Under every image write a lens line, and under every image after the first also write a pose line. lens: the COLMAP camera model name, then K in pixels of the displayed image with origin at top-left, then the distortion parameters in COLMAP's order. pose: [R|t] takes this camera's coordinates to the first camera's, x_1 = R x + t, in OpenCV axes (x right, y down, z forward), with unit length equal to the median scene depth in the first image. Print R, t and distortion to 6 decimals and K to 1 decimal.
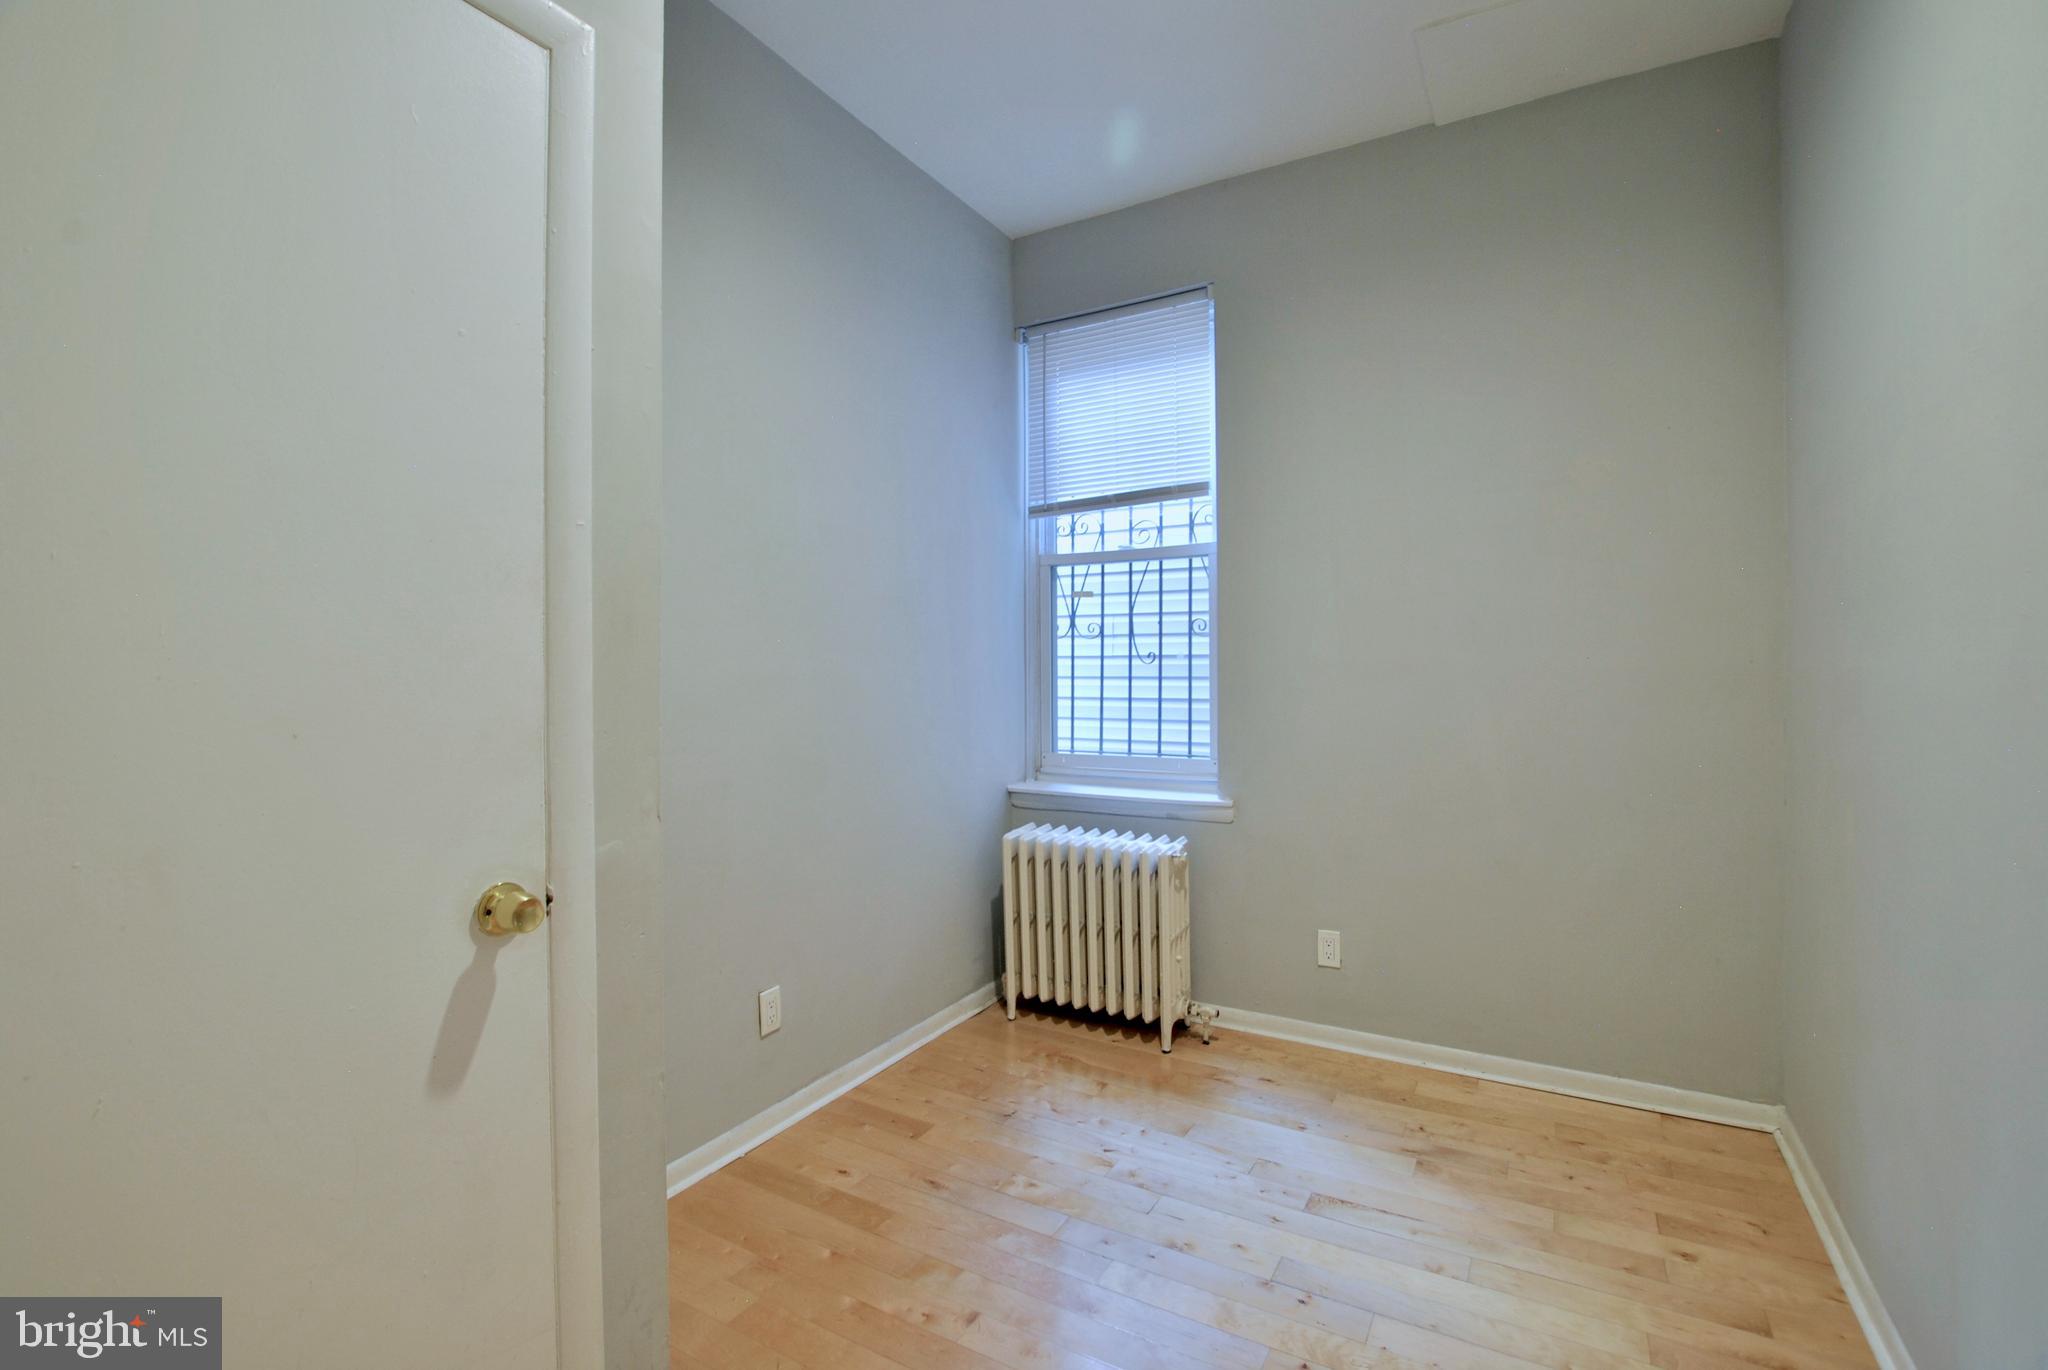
lens RADIAL K [[896.3, 0, 1025.7], [0, 896.3, 683.9], [0, 0, 1]] dist [-0.036370, 0.006785]
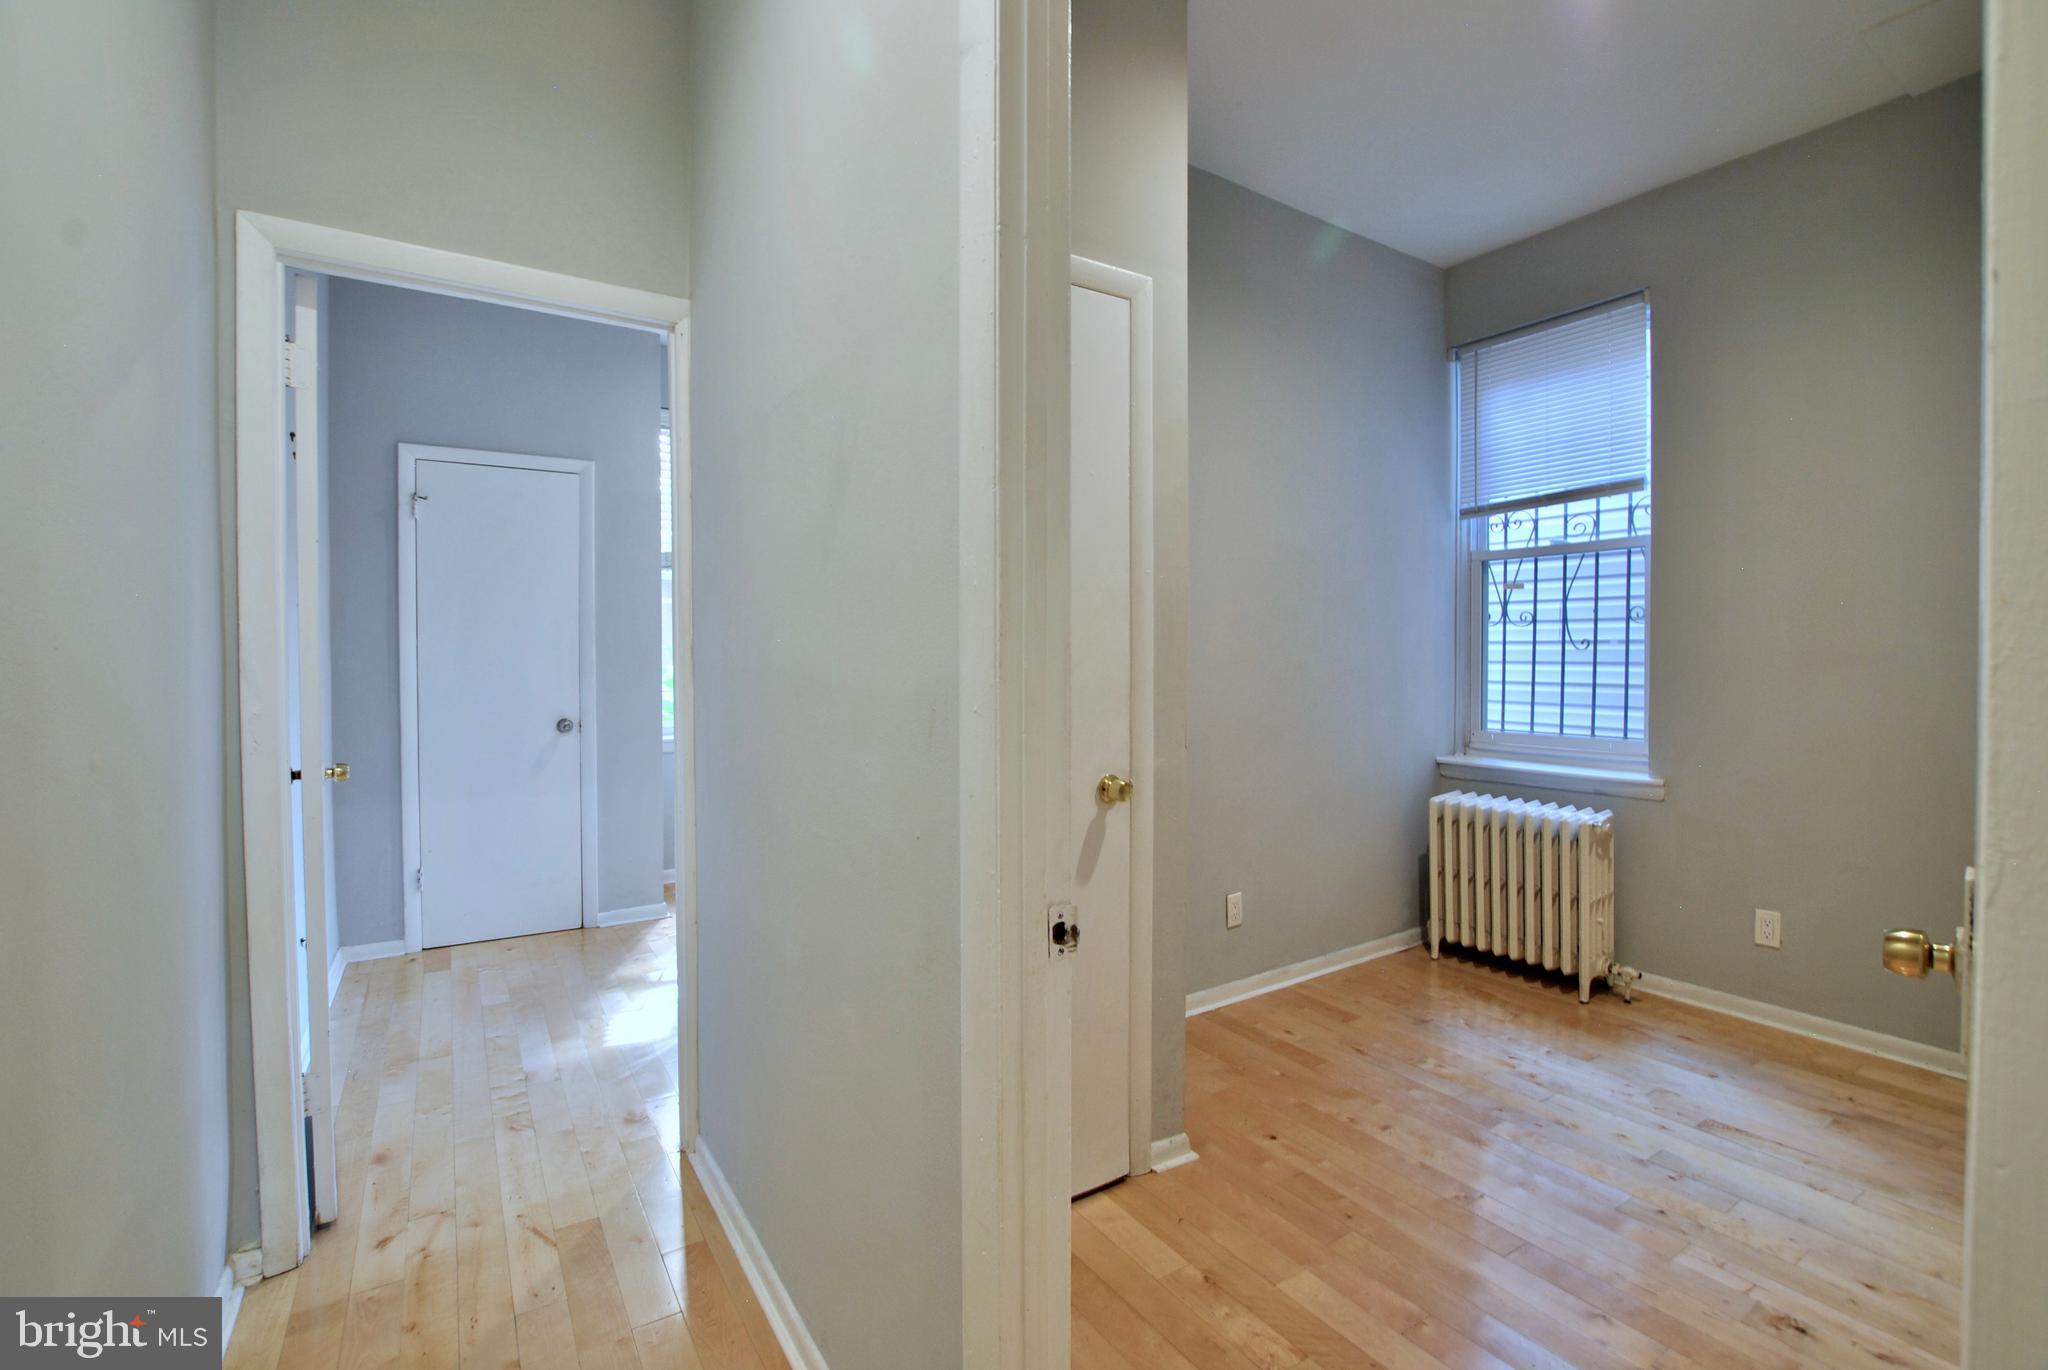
lens RADIAL K [[896.3, 0, 1030.3], [0, 896.3, 674.9], [0, 0, 1]] dist [-0.036370, 0.006785]
pose [[0.891450, 0.011368, -0.452976, 0.036856], [-0.007443, 0.999918, 0.010448, 0.001077], [0.453058, -0.005943, 0.891461, -0.283478]]
